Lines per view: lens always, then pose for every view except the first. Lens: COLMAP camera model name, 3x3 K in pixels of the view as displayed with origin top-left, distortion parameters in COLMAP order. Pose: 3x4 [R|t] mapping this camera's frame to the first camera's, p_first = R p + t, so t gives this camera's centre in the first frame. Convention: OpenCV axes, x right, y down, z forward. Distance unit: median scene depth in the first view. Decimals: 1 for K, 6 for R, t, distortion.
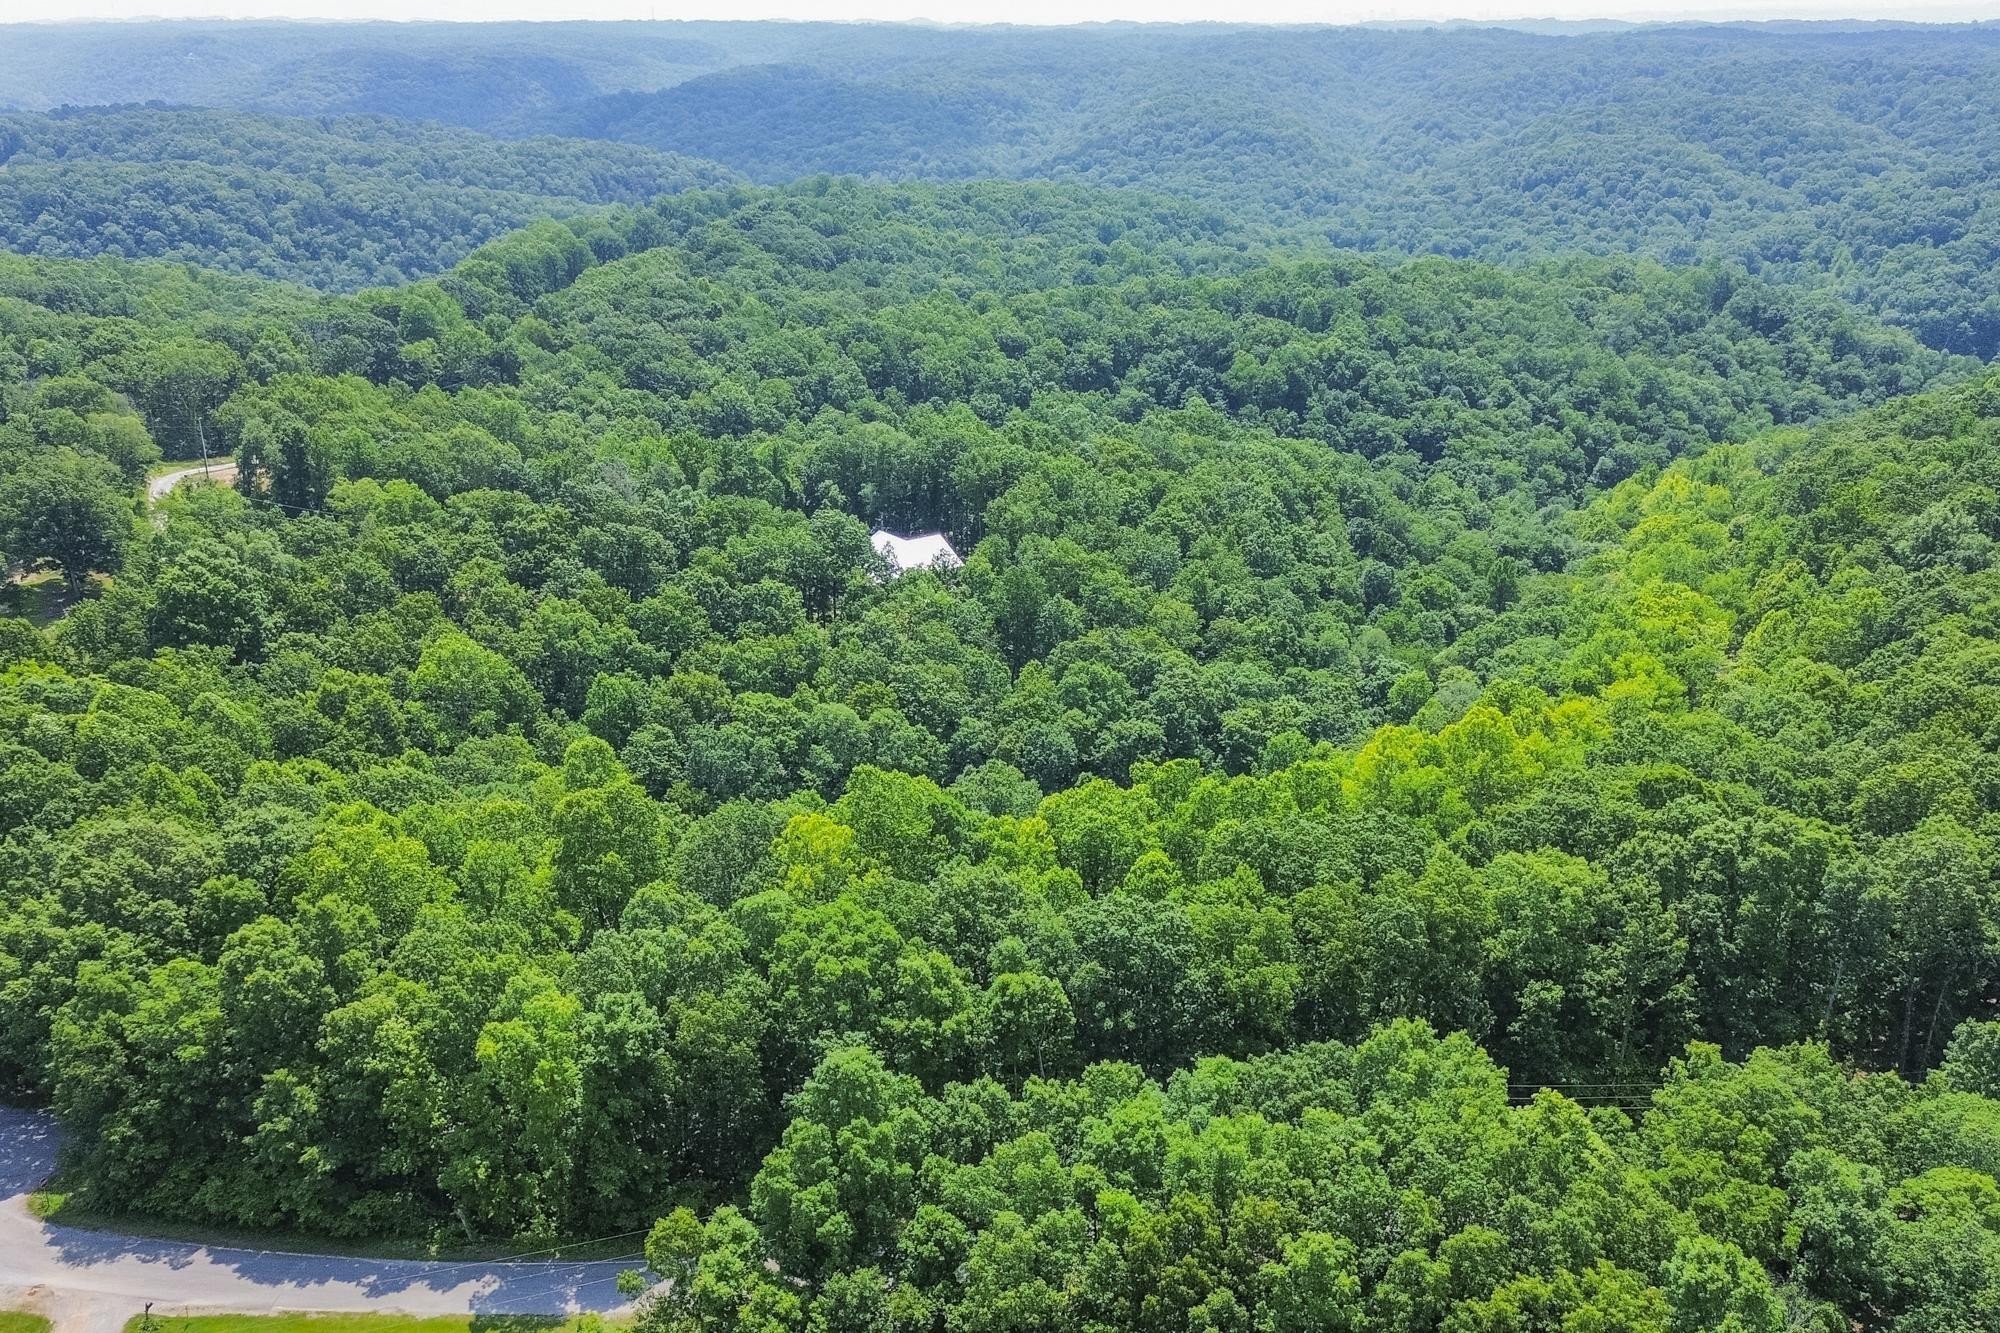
lens RADIAL K [[1717.1, 0, 1002.5], [0, 1717.1, 659.2], [0, 0, 1]] dist [0.045671, -0.023591]
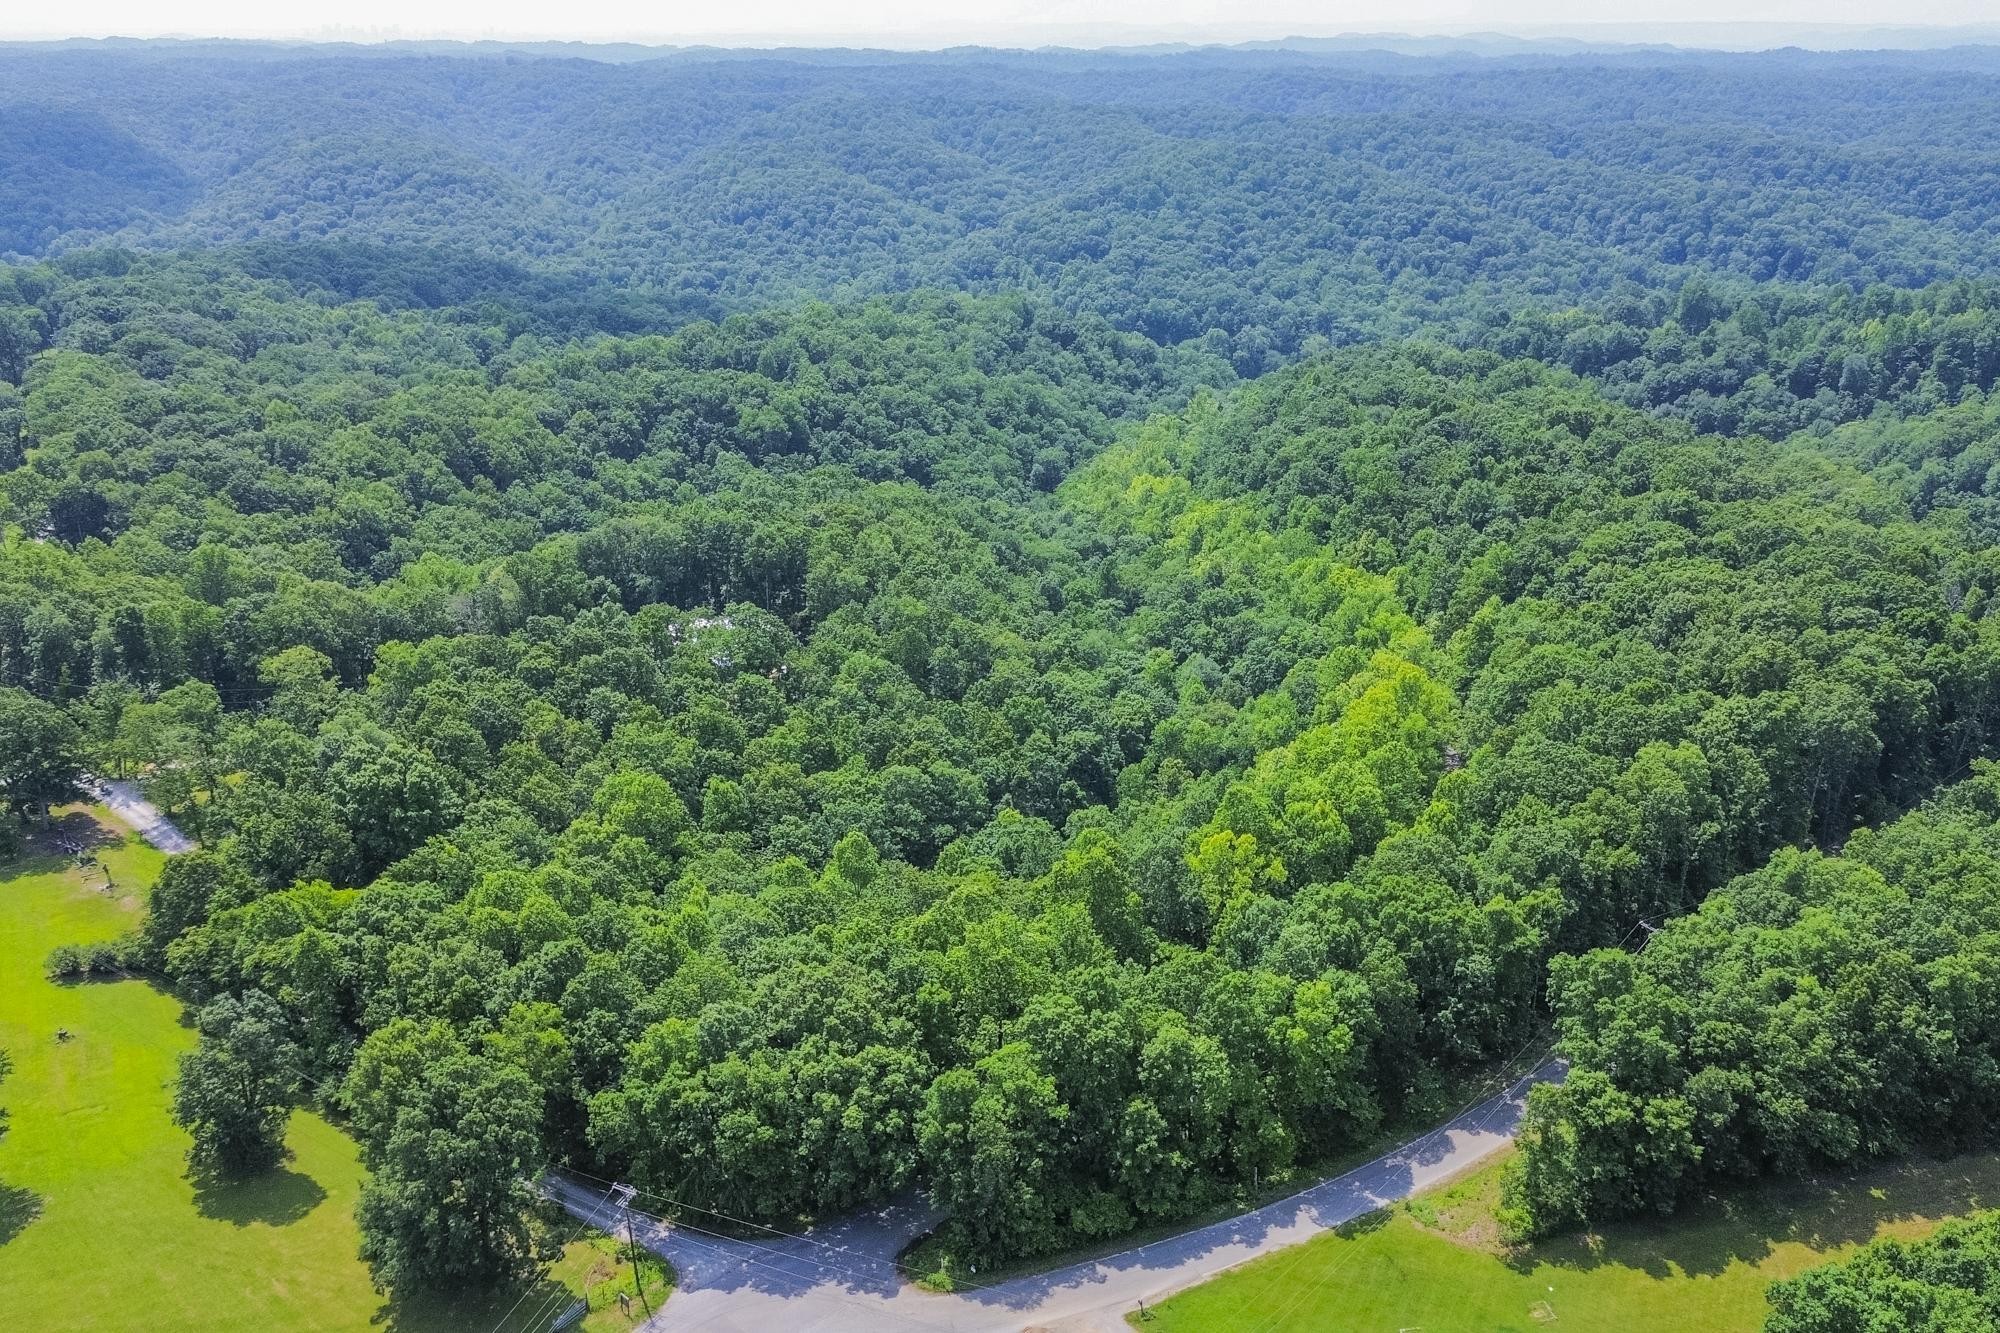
lens RADIAL K [[1669.3, 0, 1007.5], [0, 1669.3, 669.2], [0, 0, 1]] dist [0.056450, -0.049443]
pose [[0.858642, -0.176130, 0.481365, -0.287155], [0.173784, 0.983520, 0.049878, -0.041468], [-0.482217, 0.040826, 0.875100, -0.009007]]
